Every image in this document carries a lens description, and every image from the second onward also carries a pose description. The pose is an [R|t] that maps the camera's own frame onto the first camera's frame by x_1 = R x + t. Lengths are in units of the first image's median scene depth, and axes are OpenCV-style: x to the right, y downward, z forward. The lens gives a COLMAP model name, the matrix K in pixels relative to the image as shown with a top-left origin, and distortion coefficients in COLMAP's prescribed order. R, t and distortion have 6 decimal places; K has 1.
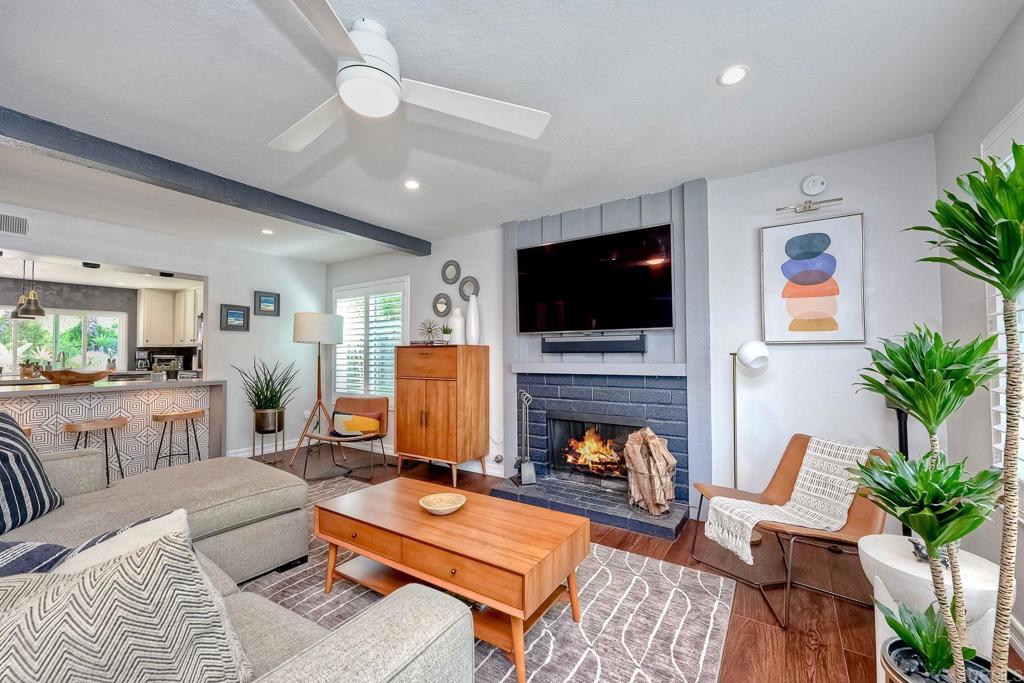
lens RADIAL K [[418.5, 0, 504.9], [0, 418.5, 345.9], [0, 0, 1]] dist [0.000115, 0.001325]
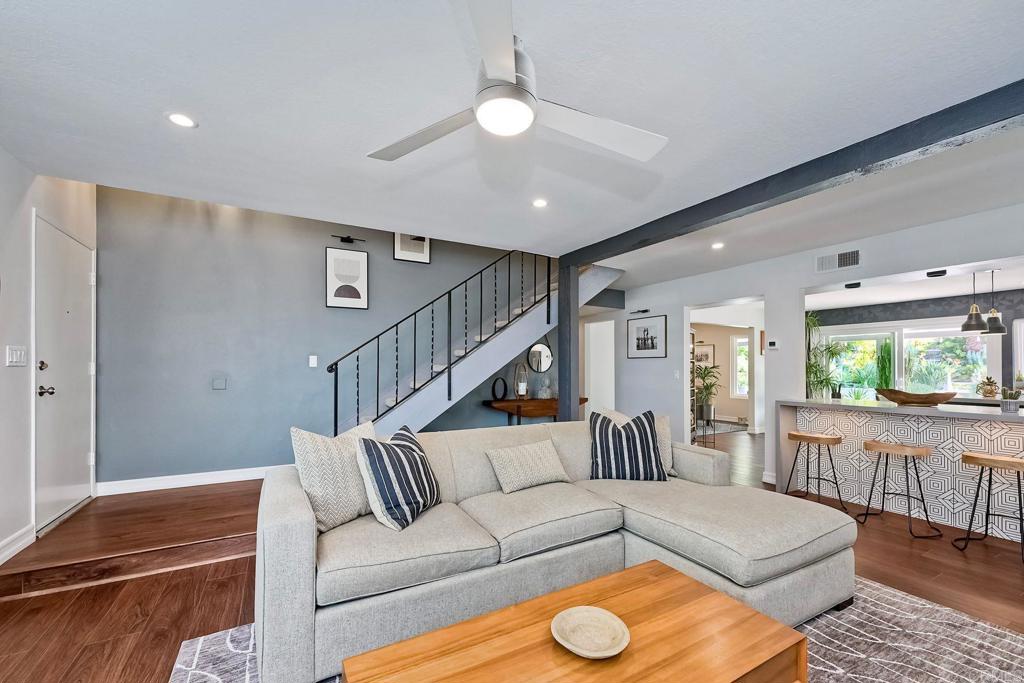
lens RADIAL K [[418.5, 0, 506.7], [0, 418.5, 362.6], [0, 0, 1]] dist [0.000115, 0.001325]
pose [[-0.443005, -0.007994, -0.896484, 0.223627], [0.017540, 0.999692, -0.017582, -0.003151], [0.896348, -0.023513, -0.442728, 0.579439]]
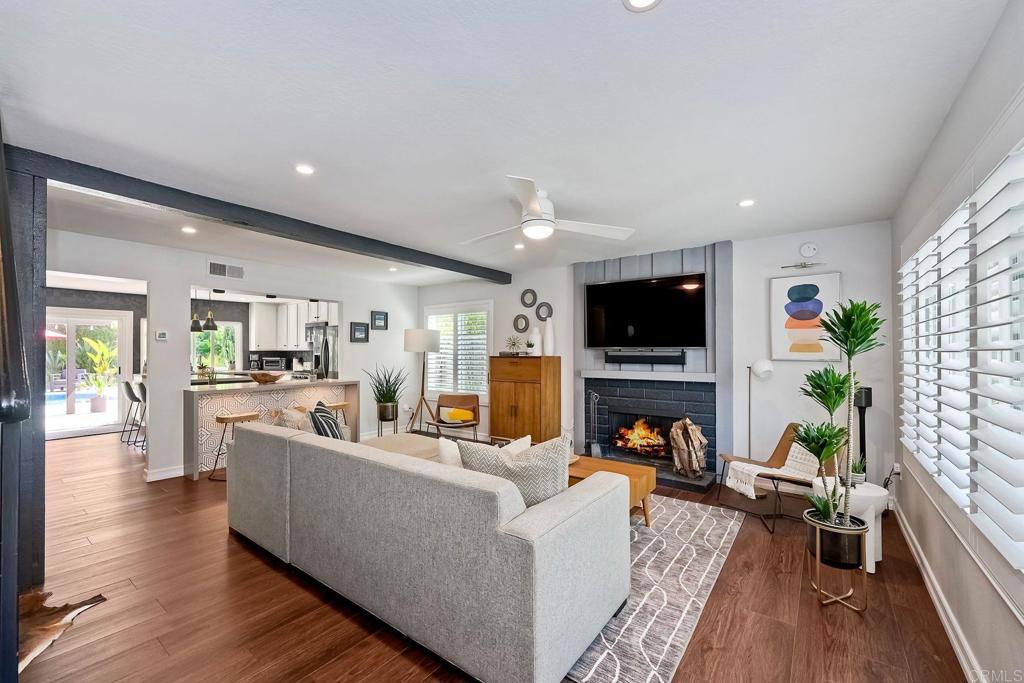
lens RADIAL K [[418.5, 0, 508.7], [0, 418.5, 351.3], [0, 0, 1]] dist [0.000115, 0.001325]
pose [[0.998783, 0.005887, -0.048962, -0.143477], [-0.005065, 0.999844, 0.016896, -0.039062], [0.049054, -0.016627, 0.998658, -0.327587]]
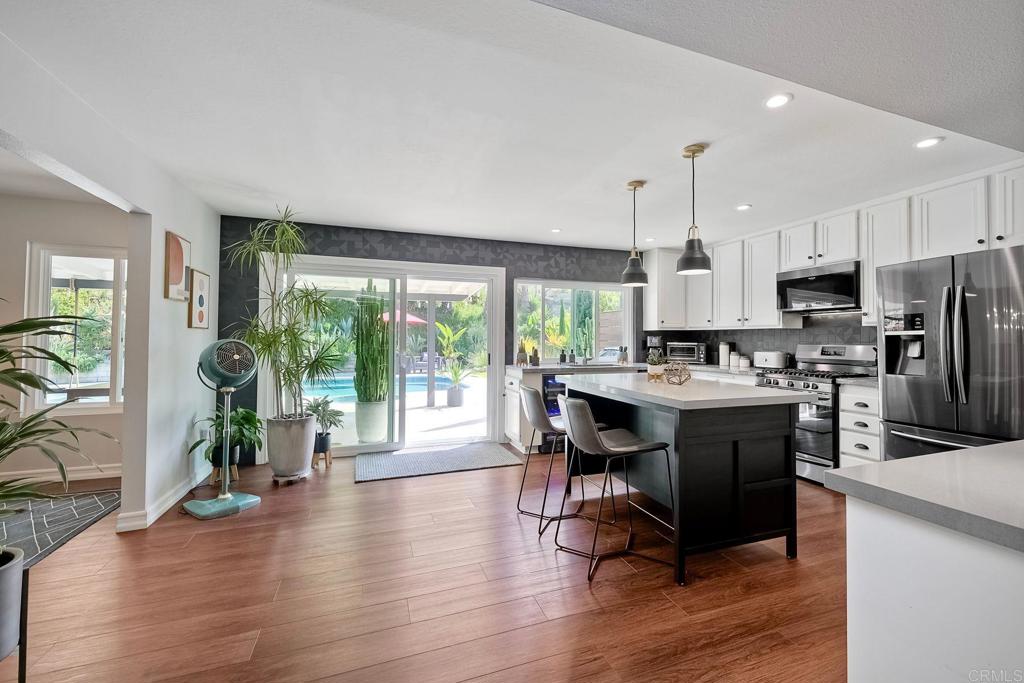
lens RADIAL K [[418.5, 0, 529.2], [0, 418.5, 330.3], [0, 0, 1]] dist [0.000115, 0.001325]
pose [[0.820338, -0.001227, -0.571878, -1.219977], [0.001537, 0.999999, 0.000059, 0.003252], [0.571877, -0.000927, 0.820339, 0.555819]]
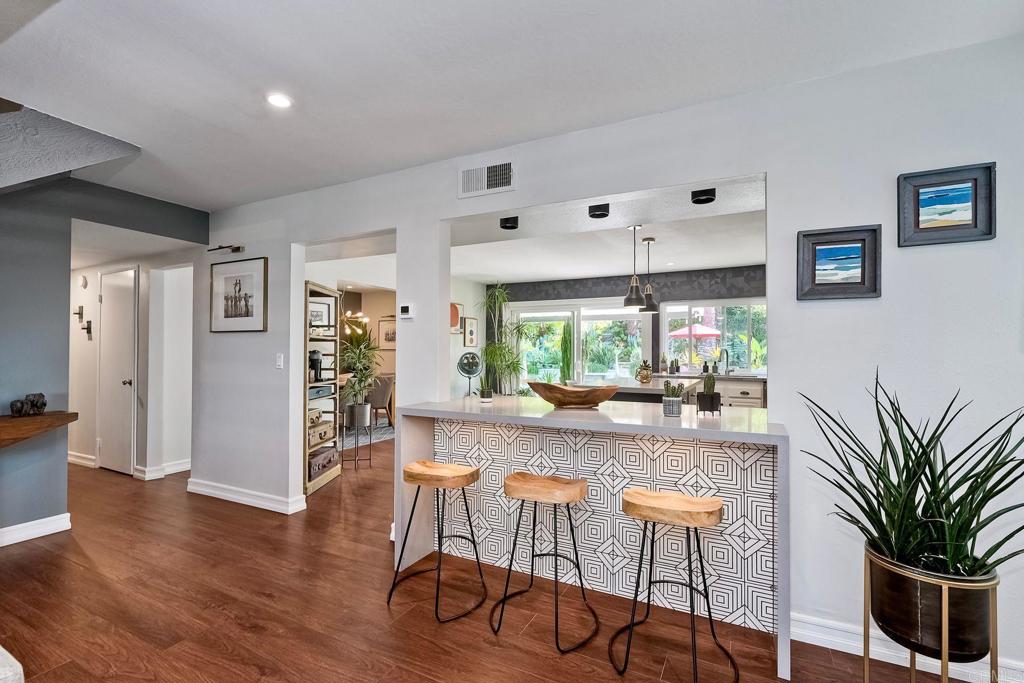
lens RADIAL K [[470.2, 0, 524.0], [0, 470.2, 343.2], [0, 0, 1]] dist [-0.000790, -0.000549]
pose [[0.155426, -0.010453, -0.987792, -0.336144], [0.017058, 0.999823, -0.007896, 0.002361], [0.987700, -0.015623, 0.155577, 0.796593]]
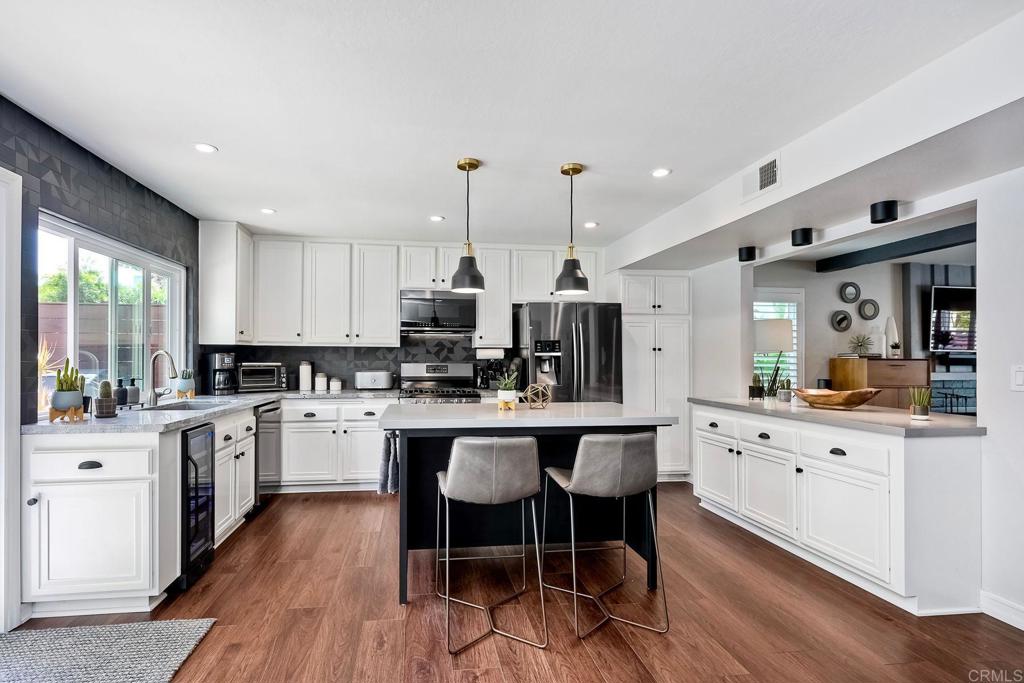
lens RADIAL K [[496.4, 0, 486.7], [0, 496.4, 343.0], [0, 0, 1]] dist [0.001479, -0.000576]
pose [[0.743491, 0.031390, 0.668008, -1.973196], [-0.022088, 0.999505, -0.022383, 0.012531], [-0.668381, 0.001886, 0.743817, 0.746107]]
